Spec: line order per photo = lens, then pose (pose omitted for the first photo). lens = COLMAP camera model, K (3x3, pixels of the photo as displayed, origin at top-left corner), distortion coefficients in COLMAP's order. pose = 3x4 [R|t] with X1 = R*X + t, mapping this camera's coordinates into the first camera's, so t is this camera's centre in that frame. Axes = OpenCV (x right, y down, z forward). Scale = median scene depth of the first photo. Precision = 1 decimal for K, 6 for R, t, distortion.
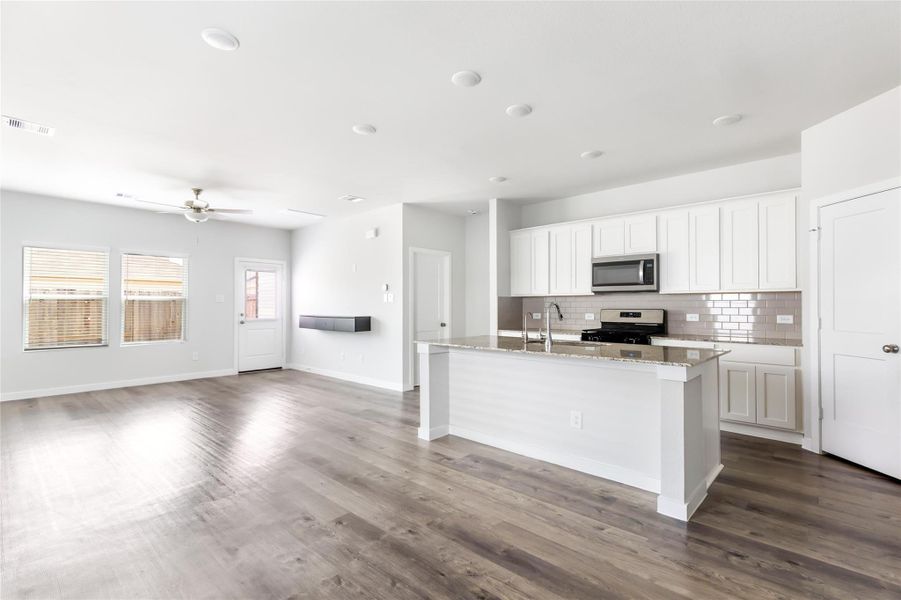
lens RADIAL K [[414.7, 0, 457.1], [0, 414.7, 301.6], [0, 0, 1]] dist [0.001156, -0.000768]
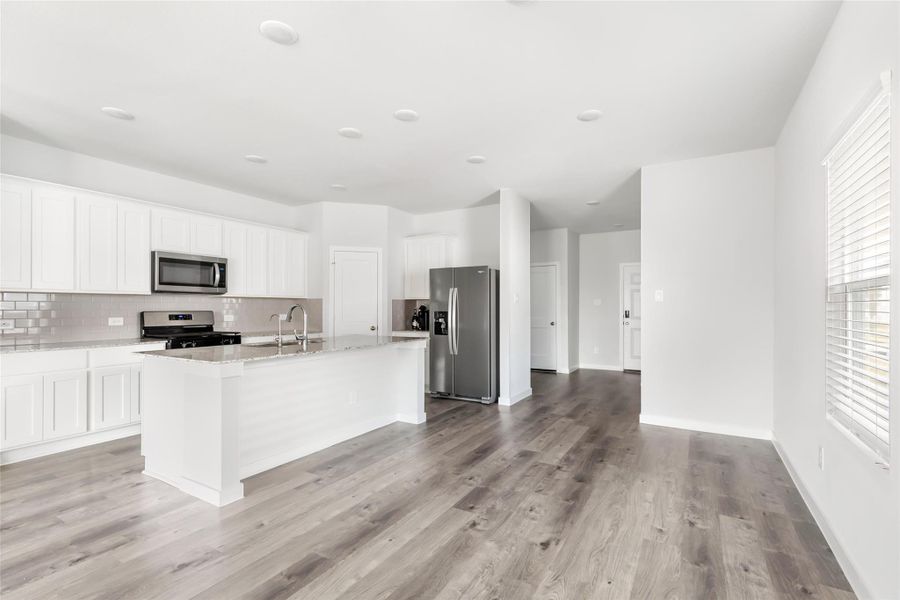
lens RADIAL K [[414.3, 0, 449.8], [0, 414.3, 306.1], [0, 0, 1]] dist [0.001156, -0.000768]
pose [[-0.196839, 0.005409, 0.980421, -0.634921], [-0.010360, 0.999917, -0.007596, 0.007776], [-0.980381, -0.011652, -0.196767, 0.607434]]
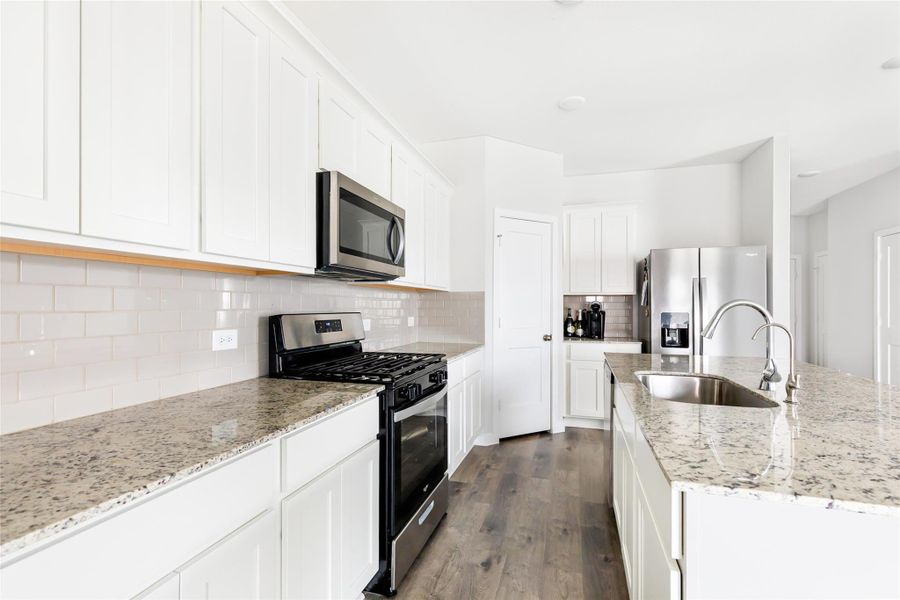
lens RADIAL K [[414.3, 0, 450.9], [0, 414.3, 304.0], [0, 0, 1]] dist [0.001156, -0.000768]
pose [[-0.424954, 0.004252, 0.905205, -0.039569], [-0.012973, 0.999858, -0.010787, 0.011661], [-0.905122, -0.016327, -0.424839, 1.101346]]
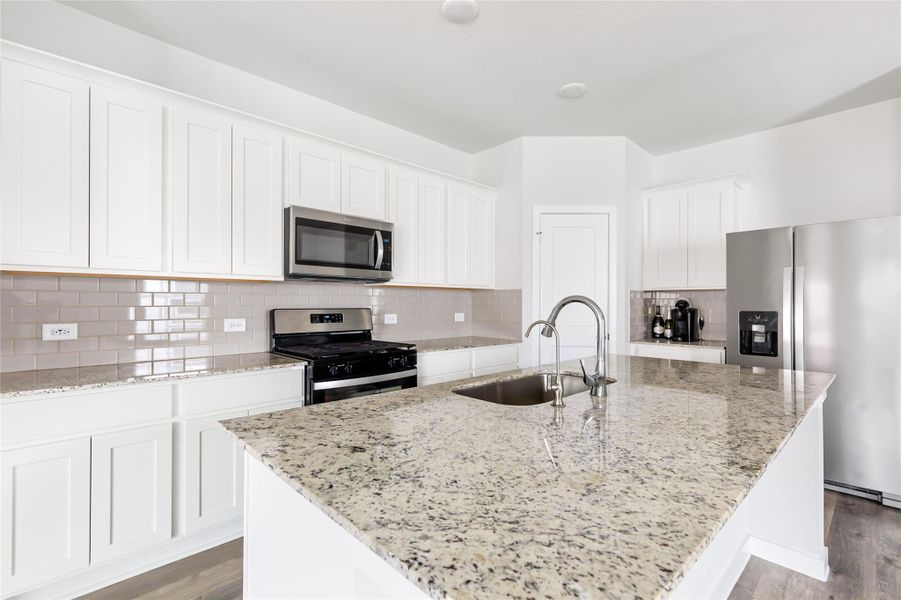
lens RADIAL K [[414.7, 0, 451.3], [0, 414.7, 298.8], [0, 0, 1]] dist [0.001156, -0.000768]
pose [[0.073043, 0.011637, 0.997261, -0.156971], [-0.013955, 0.999846, -0.010645, 0.008299], [-0.997231, -0.013139, 0.073194, 0.805693]]
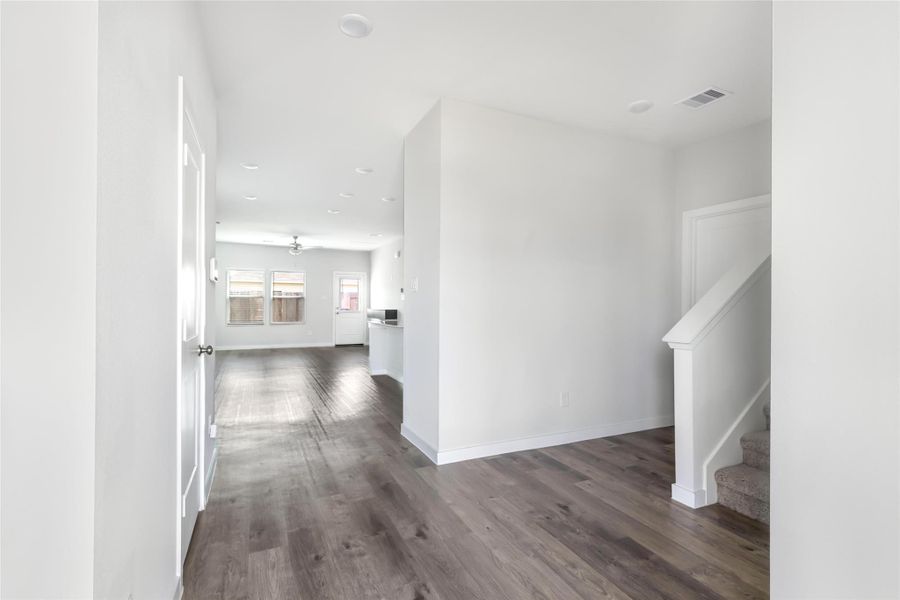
lens RADIAL K [[414.3, 0, 495.4], [0, 414.3, 302.7], [0, 0, 1]] dist [0.001156, -0.000768]
pose [[0.939644, 0.012549, -0.341923, 0.846568], [-0.013084, 0.999914, 0.000744, 0.005192], [0.341903, 0.003774, 0.939728, -0.369360]]
